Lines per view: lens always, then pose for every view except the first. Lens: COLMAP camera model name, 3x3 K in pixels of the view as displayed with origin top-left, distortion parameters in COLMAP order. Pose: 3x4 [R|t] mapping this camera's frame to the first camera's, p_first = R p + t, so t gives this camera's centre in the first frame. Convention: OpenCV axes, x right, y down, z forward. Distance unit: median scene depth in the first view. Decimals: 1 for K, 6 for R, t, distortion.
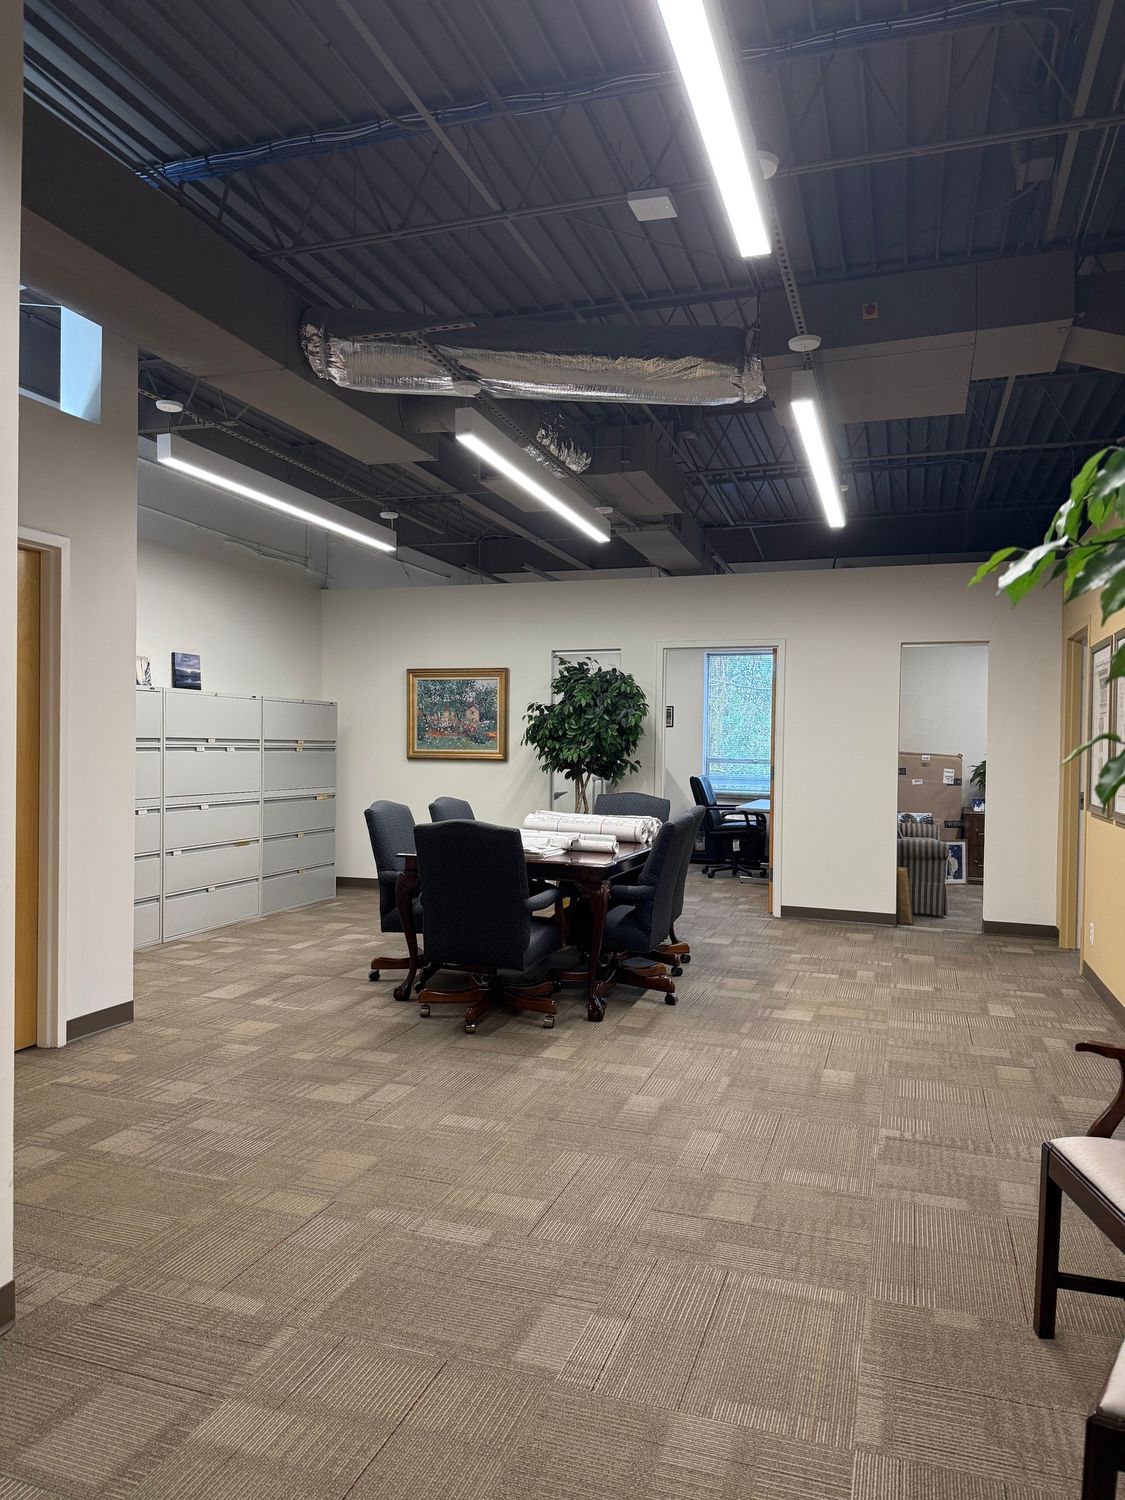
lens RADIAL K [[1050.7, 0, 562.5], [0, 1050.7, 750.0], [0, 0, 1]] dist [-0.005315, -0.003002]
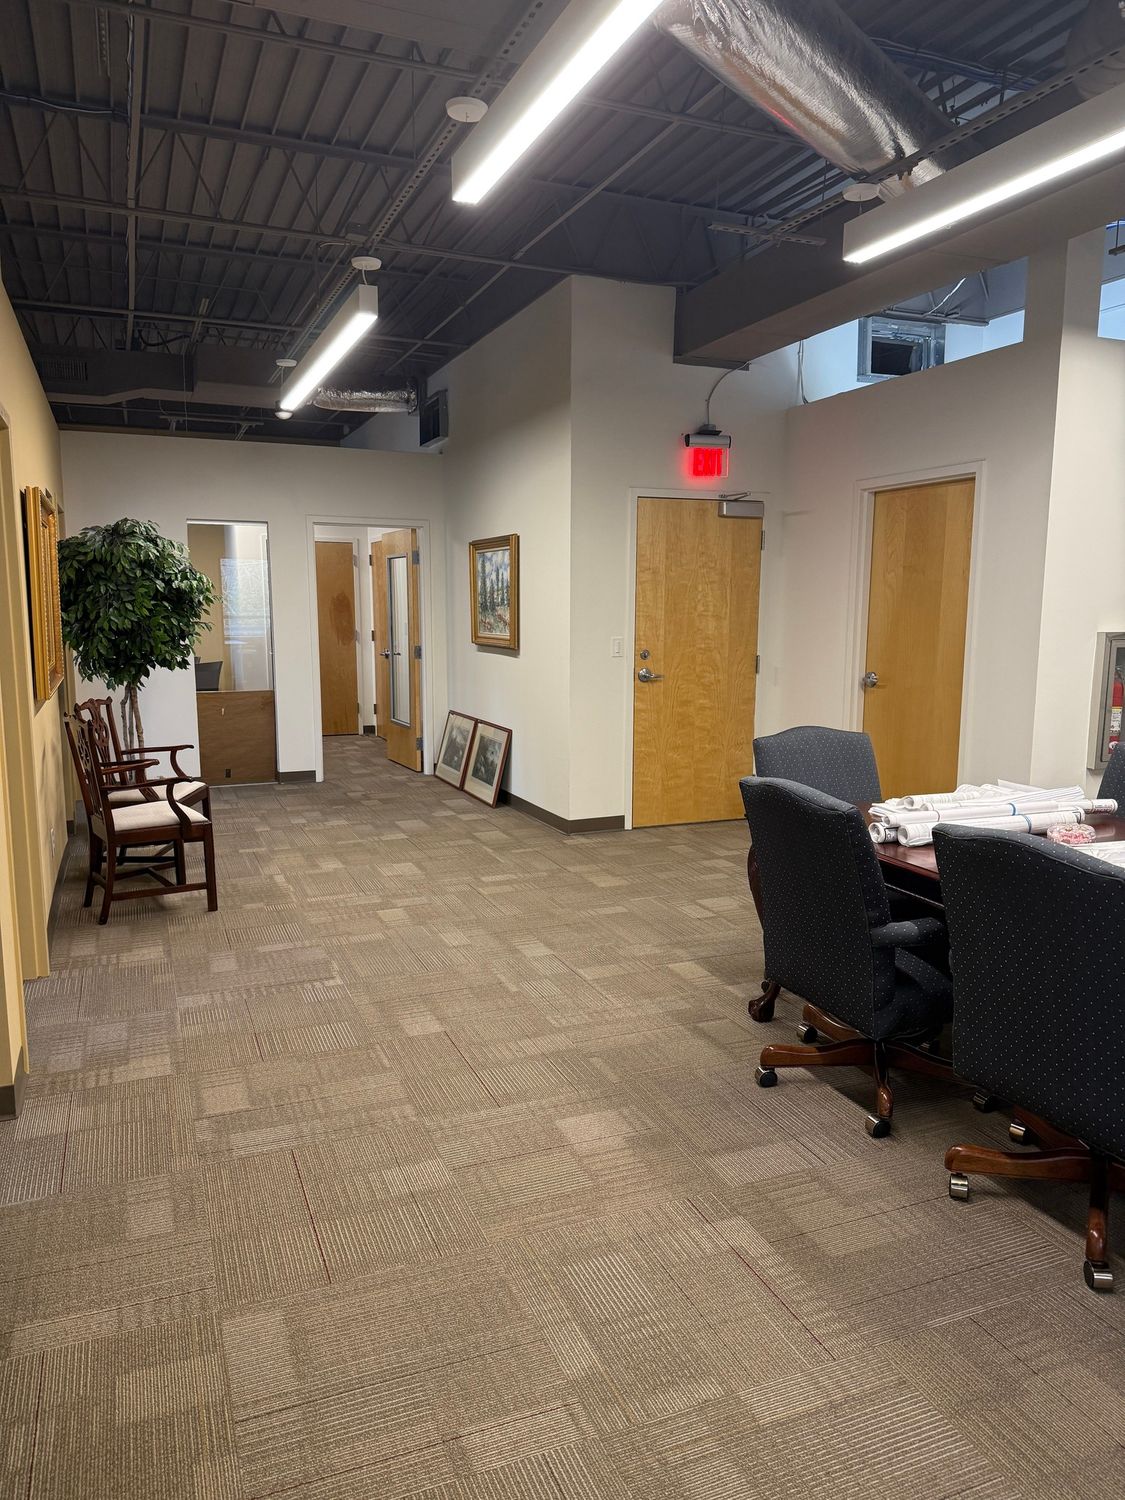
lens RADIAL K [[1071.6, 0, 562.6], [0, 1071.6, 761.6], [0, 0, 1]] dist [0.171002, -0.001334]
pose [[-0.761491, 0.086520, -0.642375, 0.786802], [-0.016067, 0.988227, 0.152149, -0.053657], [0.647976, 0.126181, -0.751136, 1.844200]]
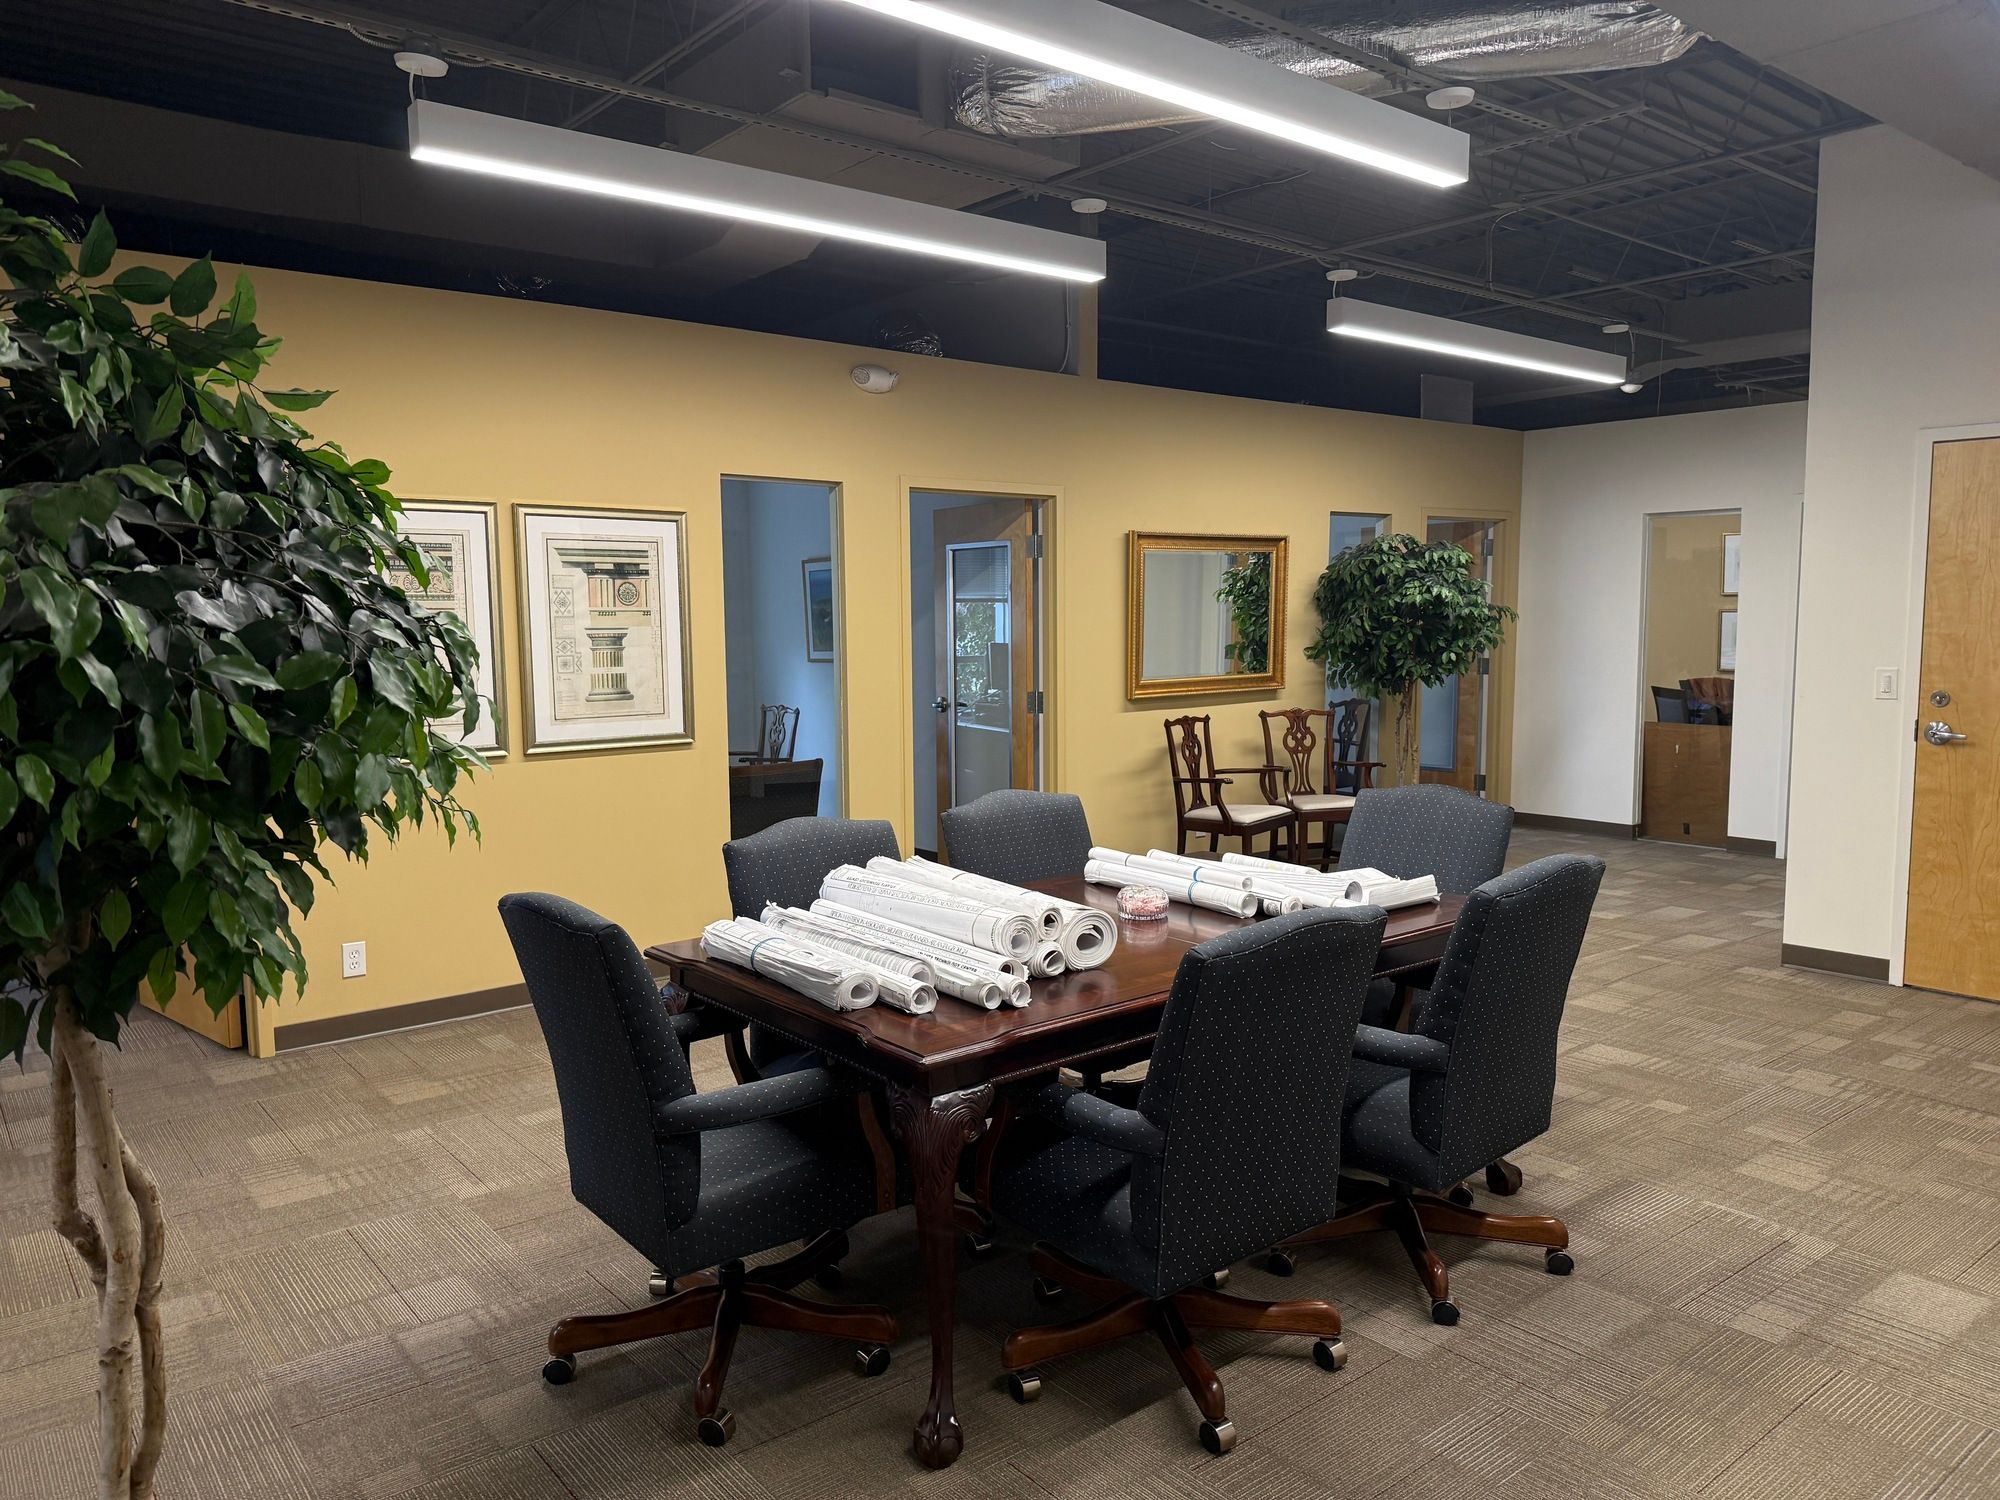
lens RADIAL K [[1437.0, 0, 1000.0], [0, 1437.0, 750.0], [0, 0, 1]] dist [-0.004524, -0.001666]
pose [[-0.843984, -0.060976, 0.532891, -0.403151], [0.001206, 0.993299, 0.115569, -0.073575], [-0.536367, 0.098181, -0.838255, 2.245172]]
